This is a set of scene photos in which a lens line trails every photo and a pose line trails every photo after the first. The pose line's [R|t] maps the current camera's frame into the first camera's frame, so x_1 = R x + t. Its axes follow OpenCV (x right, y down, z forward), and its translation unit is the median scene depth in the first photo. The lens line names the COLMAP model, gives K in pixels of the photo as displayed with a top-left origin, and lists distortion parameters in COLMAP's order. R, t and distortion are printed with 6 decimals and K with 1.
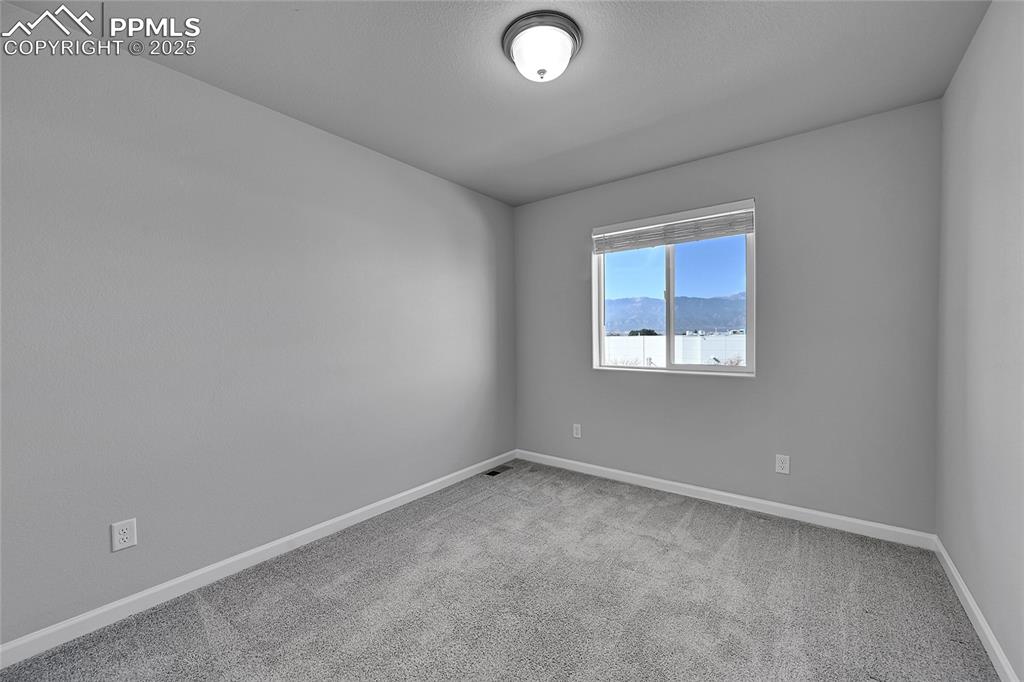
lens RADIAL K [[402.9, 0, 516.1], [0, 402.9, 337.5], [0, 0, 1]] dist [0.008829, 0.000288]
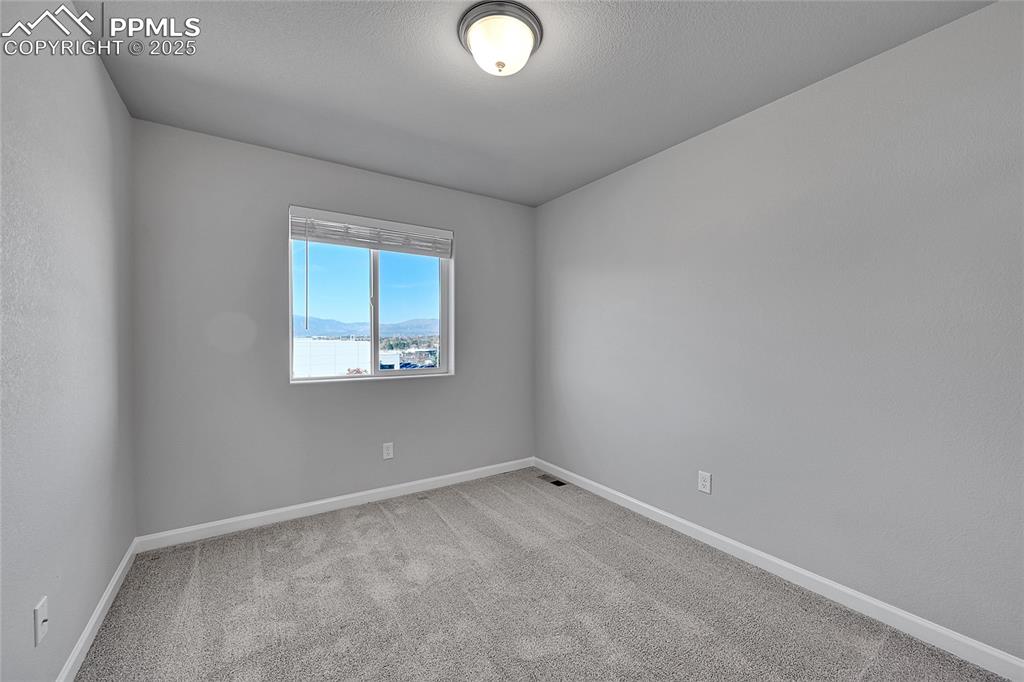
lens RADIAL K [[402.9, 0, 514.3], [0, 402.9, 341.7], [0, 0, 1]] dist [0.008829, 0.000288]
pose [[0.334848, 0.004588, 0.942261, -0.421117], [0.006933, 0.999949, -0.007333, 0.005107], [-0.942247, 0.008988, 0.334799, 0.337351]]
